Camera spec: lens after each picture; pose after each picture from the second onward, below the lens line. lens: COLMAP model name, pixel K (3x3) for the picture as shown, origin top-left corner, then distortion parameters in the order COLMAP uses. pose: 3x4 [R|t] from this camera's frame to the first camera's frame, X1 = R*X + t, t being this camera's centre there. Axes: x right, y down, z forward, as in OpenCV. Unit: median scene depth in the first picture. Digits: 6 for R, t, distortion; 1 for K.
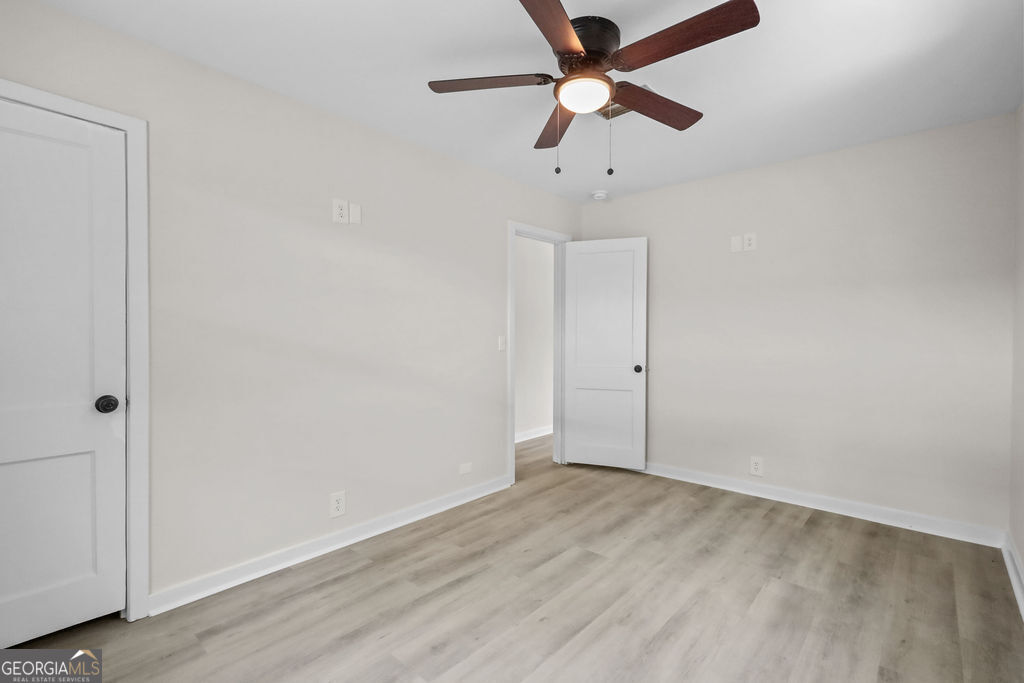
lens RADIAL K [[481.0, 0, 511.8], [0, 481.0, 341.0], [0, 0, 1]] dist [0.000160, 0.001156]
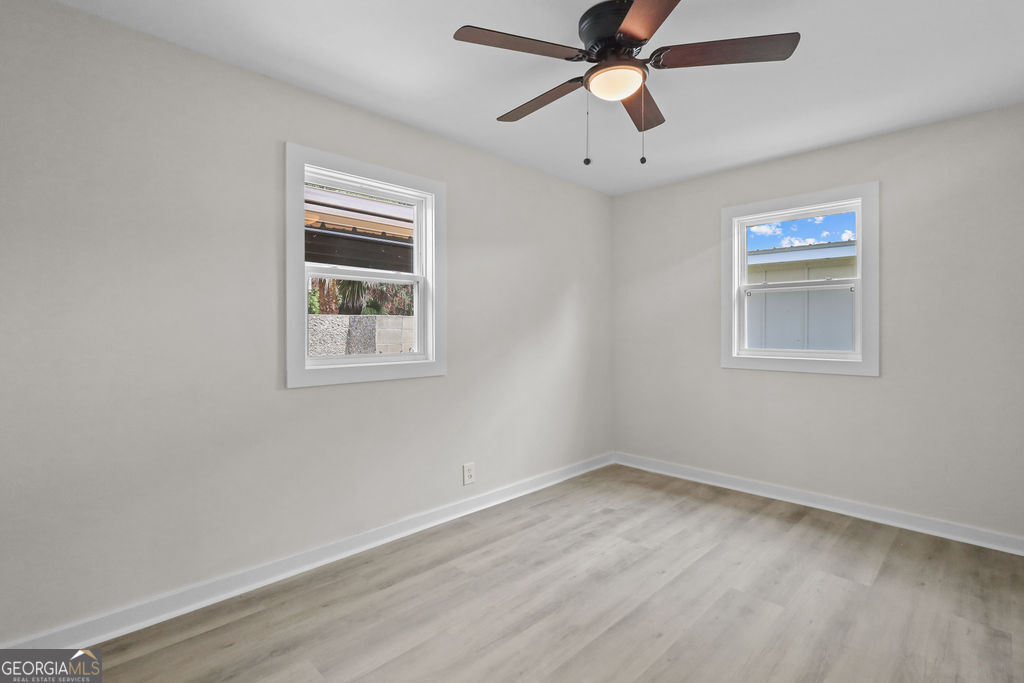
lens RADIAL K [[481.0, 0, 513.4], [0, 481.0, 331.9], [0, 0, 1]] dist [0.000160, 0.001156]
pose [[-0.997478, -0.003295, 0.070907, 0.290282], [-0.001859, 0.999792, 0.020301, -0.033066], [-0.070959, 0.020118, -0.997276, 1.991696]]
